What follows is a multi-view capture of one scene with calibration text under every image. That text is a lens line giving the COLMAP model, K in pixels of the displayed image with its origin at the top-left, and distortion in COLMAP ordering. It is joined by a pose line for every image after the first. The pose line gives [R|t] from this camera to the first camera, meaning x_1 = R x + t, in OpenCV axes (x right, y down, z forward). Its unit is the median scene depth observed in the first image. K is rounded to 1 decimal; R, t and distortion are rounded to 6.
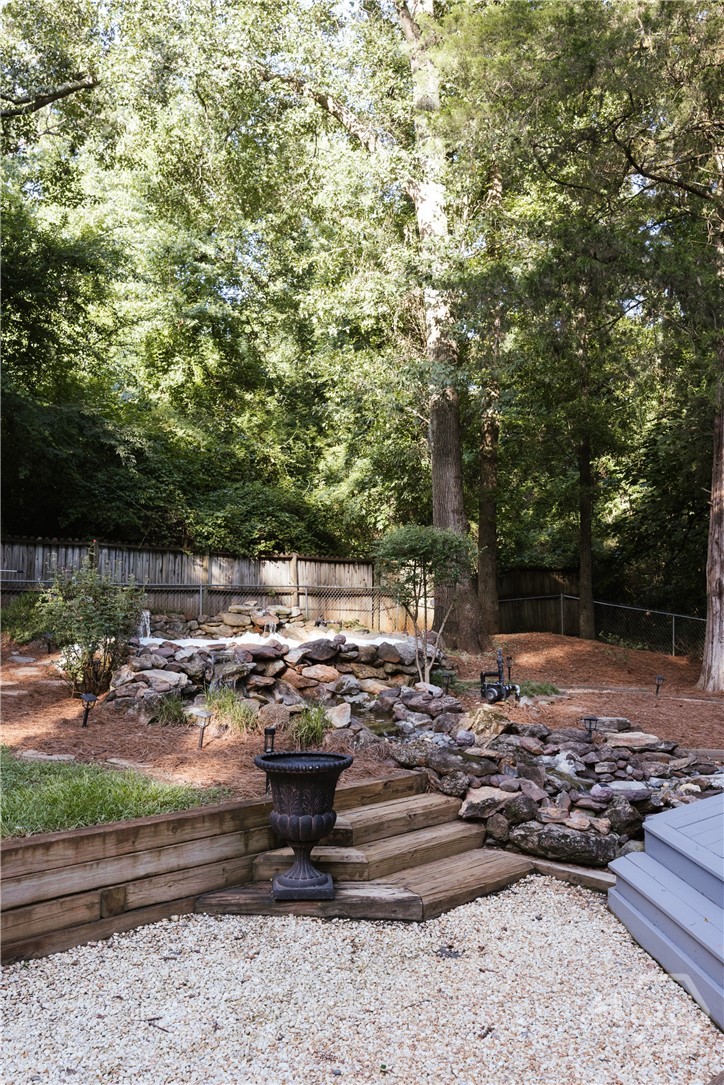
lens RADIAL K [[922.6, 0, 342.5], [0, 922.6, 585.3], [0, 0, 1]] dist [0.031237, 0.010990]
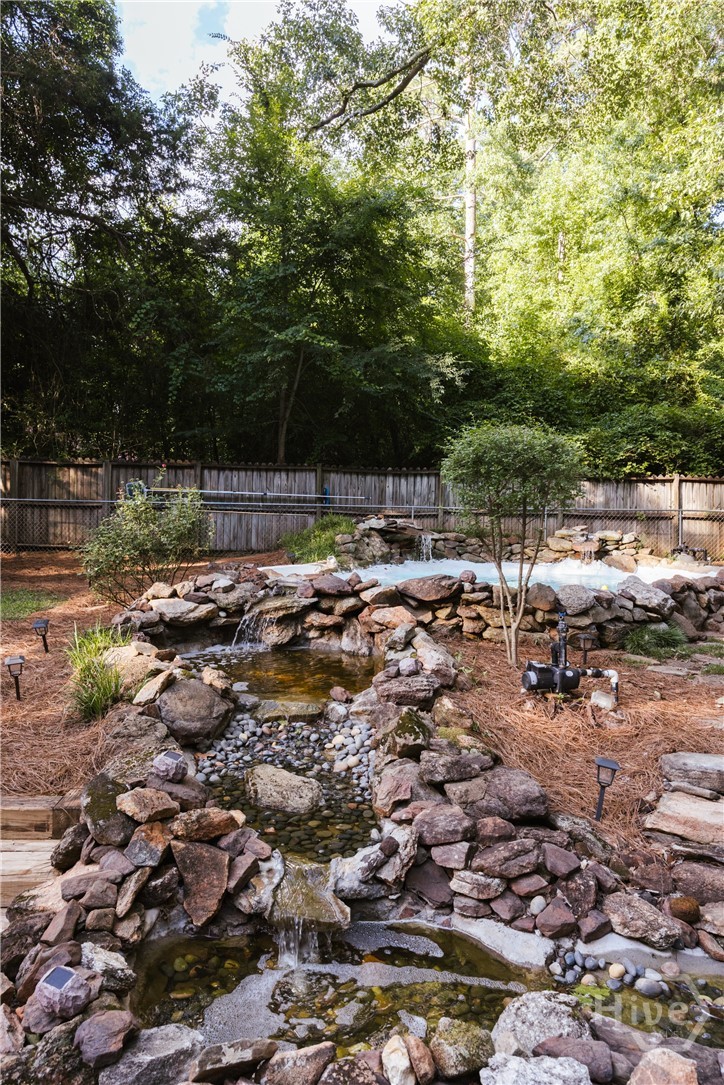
lens RADIAL K [[694.6, 0, 362.8], [0, 694.6, 548.3], [0, 0, 1]] dist [0.010518, -0.002042]
pose [[0.746358, 0.035861, -0.664578, 0.214170], [0.001049, 0.998483, 0.055056, 0.000596], [0.665544, -0.041789, 0.745188, 0.313699]]
